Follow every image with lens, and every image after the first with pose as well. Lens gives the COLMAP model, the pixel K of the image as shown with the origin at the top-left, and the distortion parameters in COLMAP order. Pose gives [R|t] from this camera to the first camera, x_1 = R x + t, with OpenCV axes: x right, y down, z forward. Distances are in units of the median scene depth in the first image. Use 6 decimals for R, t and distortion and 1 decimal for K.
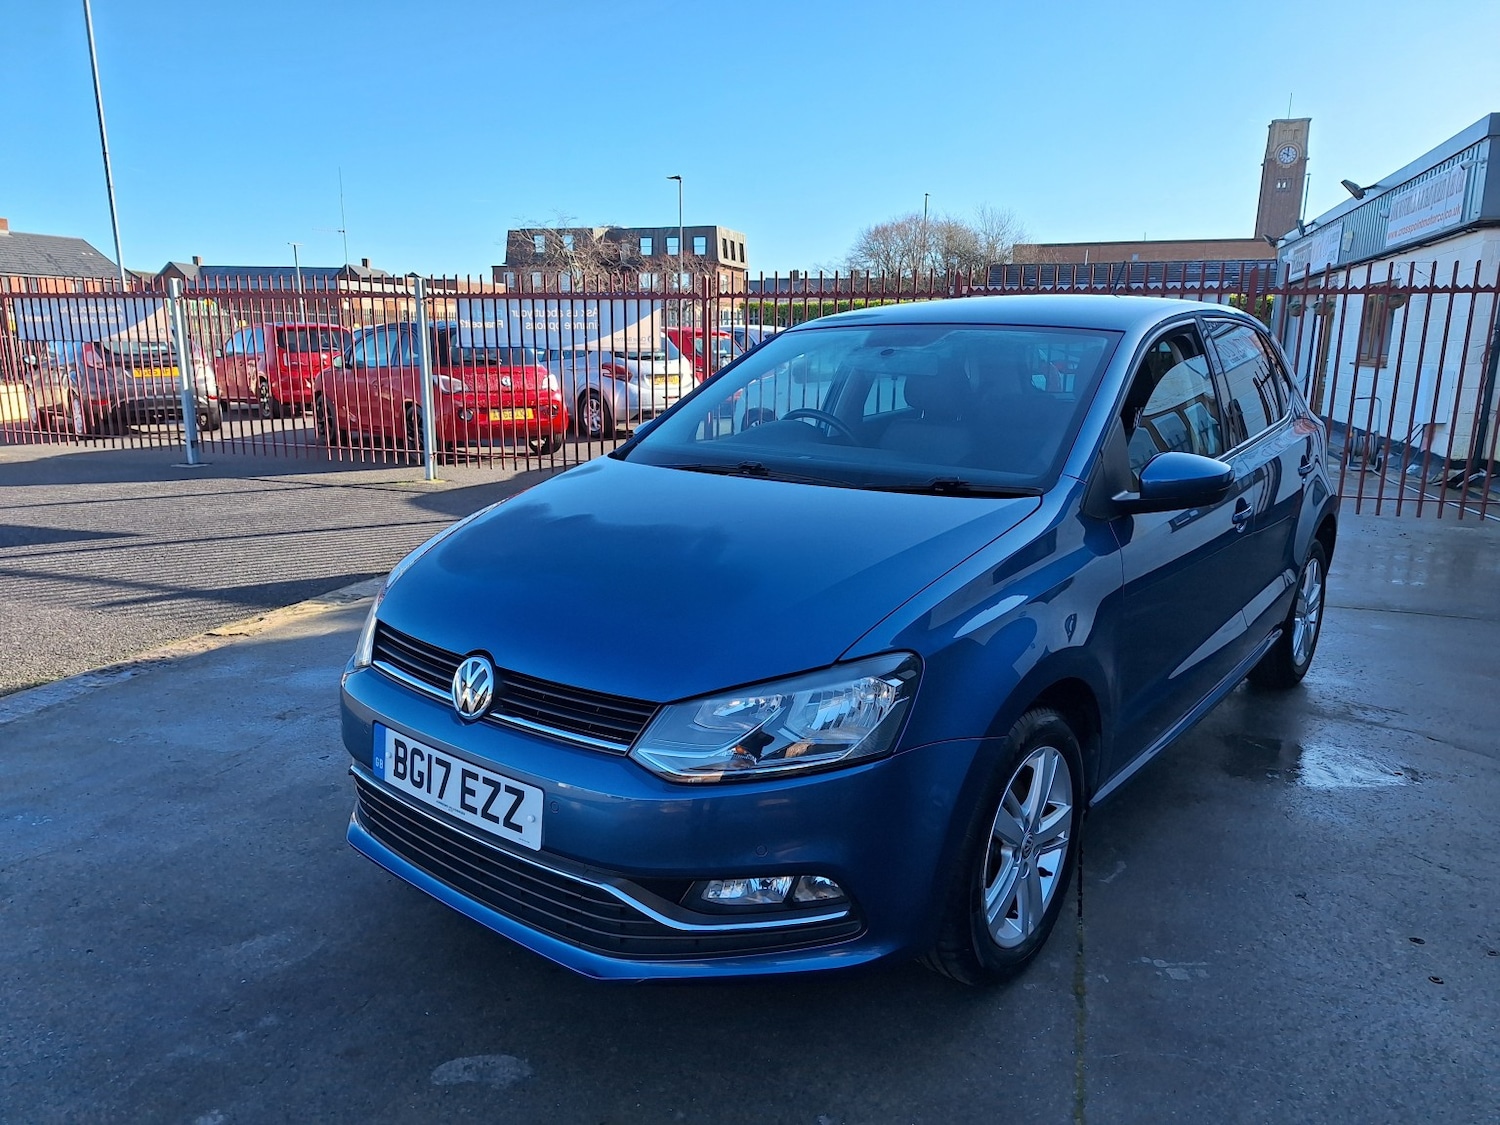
lens RADIAL K [[1056.2, 0, 750.2], [0, 1056.2, 573.7], [0, 0, 1]] dist [0.060468, -0.052099]
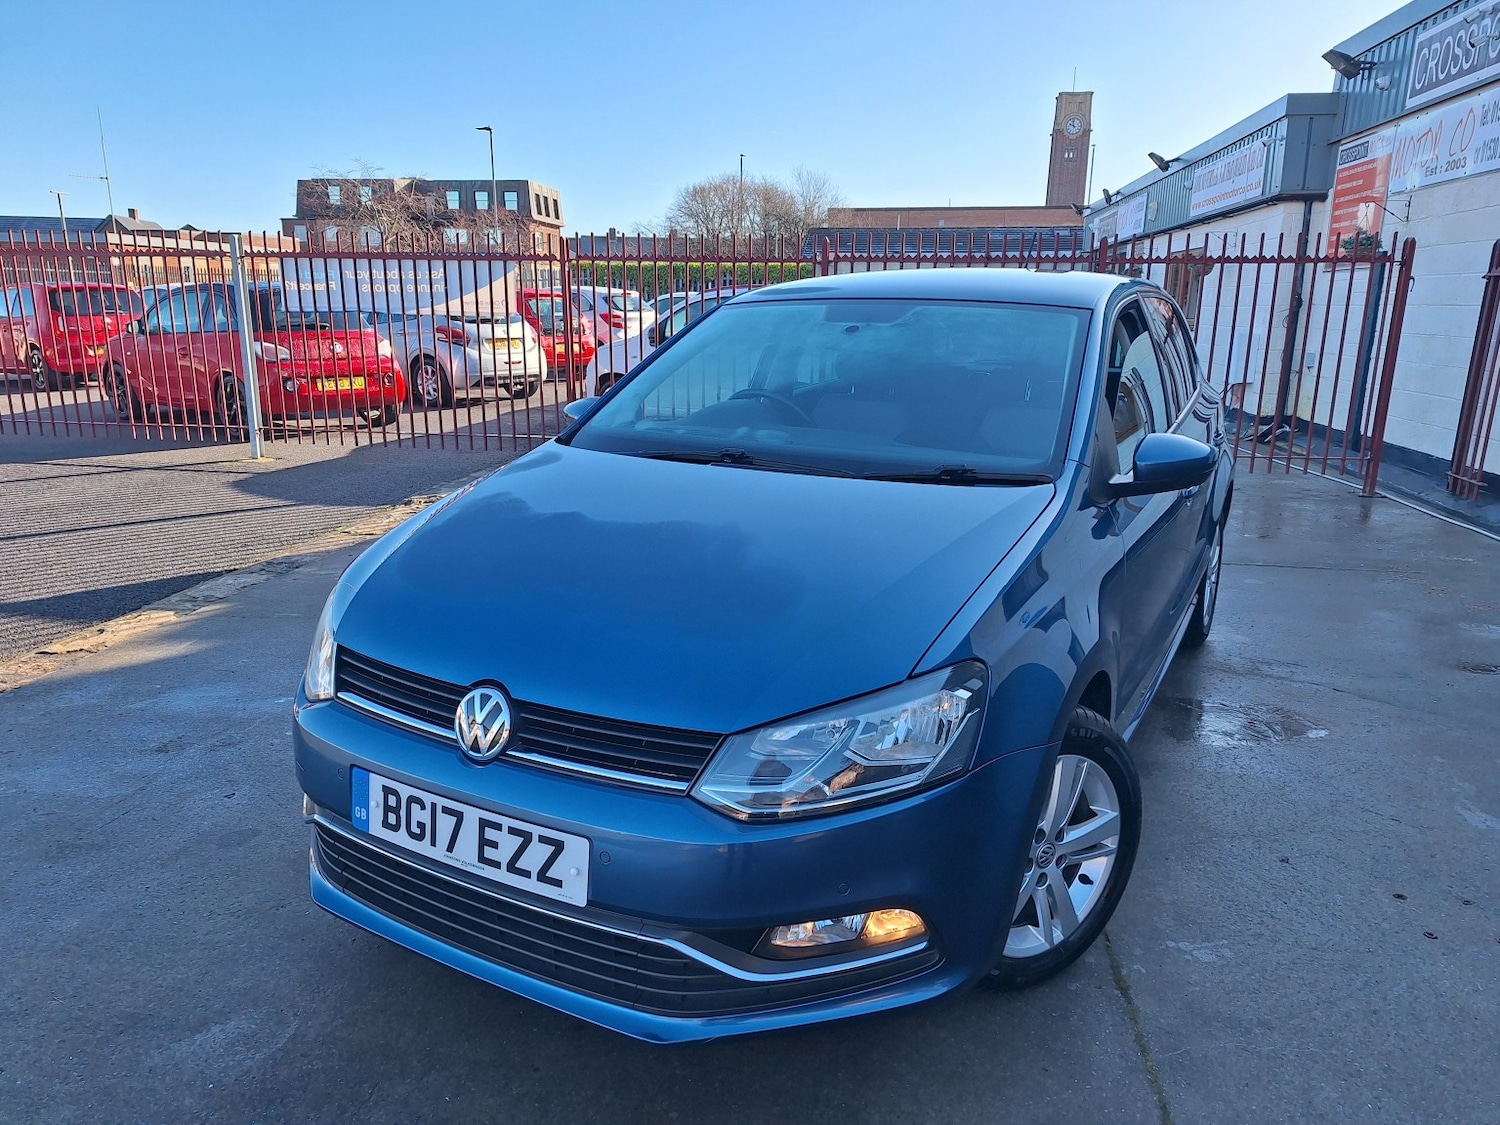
lens RADIAL K [[1056.2, 0, 762.2], [0, 1056.2, 560.7], [0, 0, 1]] dist [0.060468, -0.052099]
pose [[0.983801, -0.041430, 0.174408, -0.133890], [0.037270, 0.998939, 0.027062, -0.030166], [-0.175345, -0.020123, 0.984301, 0.075863]]
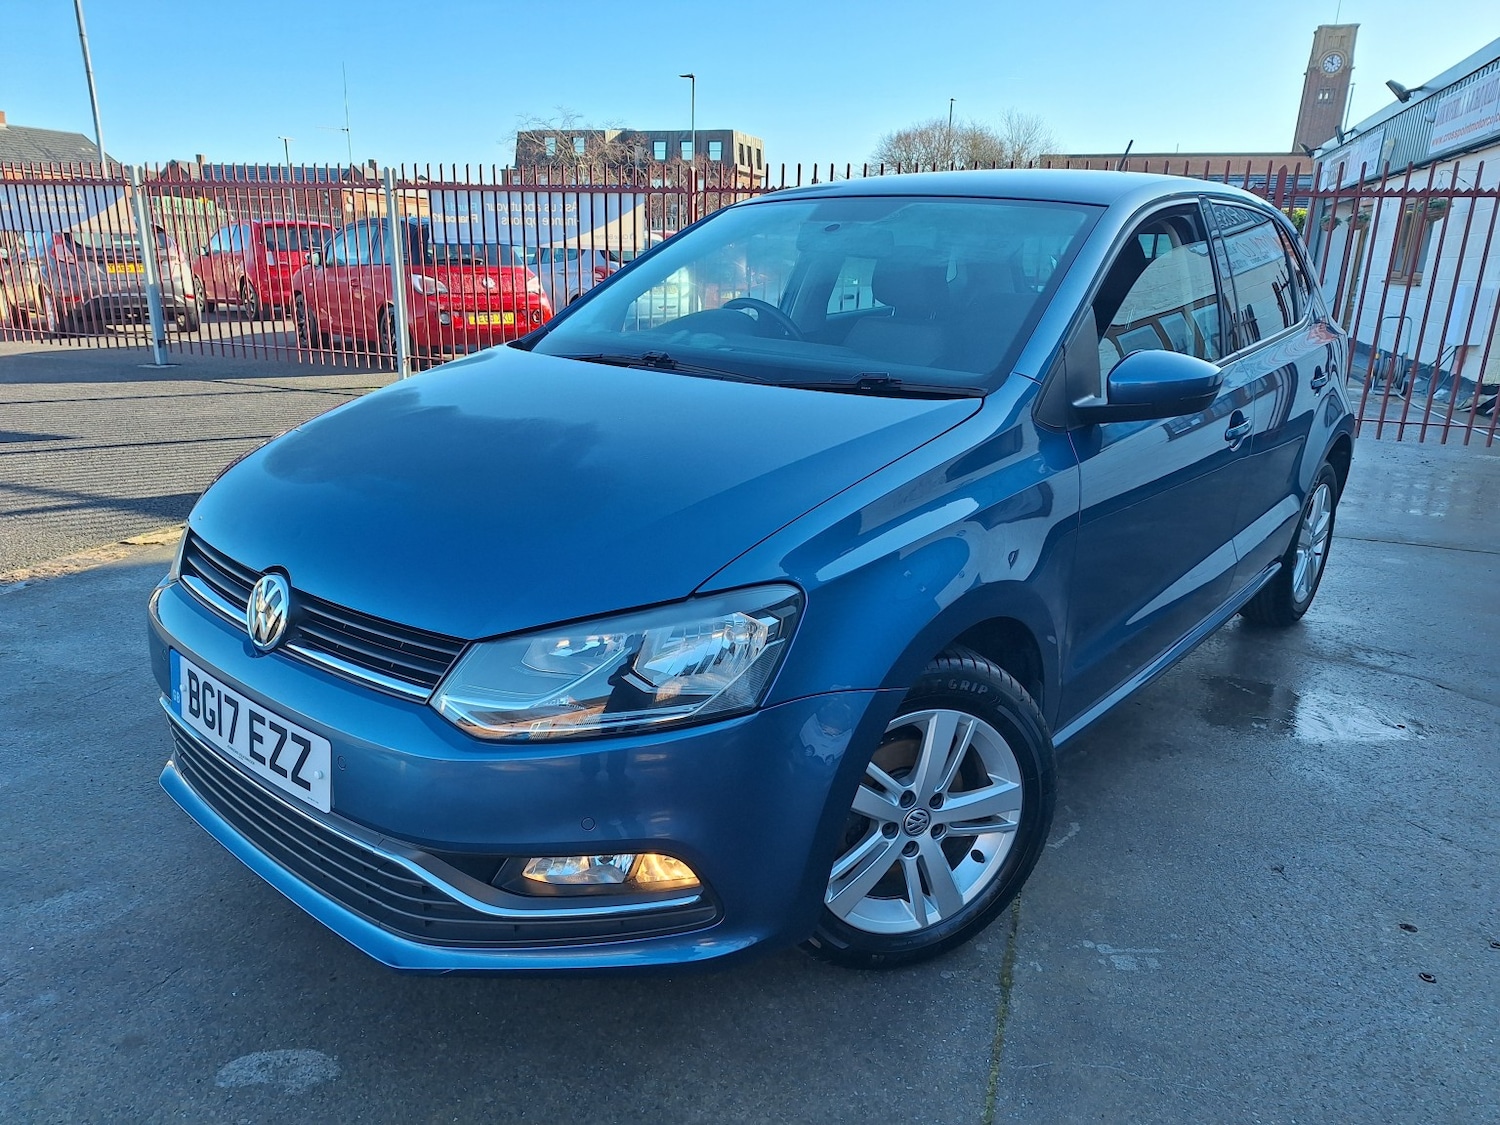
lens RADIAL K [[1056.2, 0, 749.8], [0, 1056.2, 571.2], [0, 0, 1]] dist [0.060468, -0.052099]
pose [[0.999692, 0.021516, -0.012365, 0.087202], [-0.020559, 0.997123, 0.072961, 0.006566], [0.013899, -0.072684, 0.997258, 0.138532]]
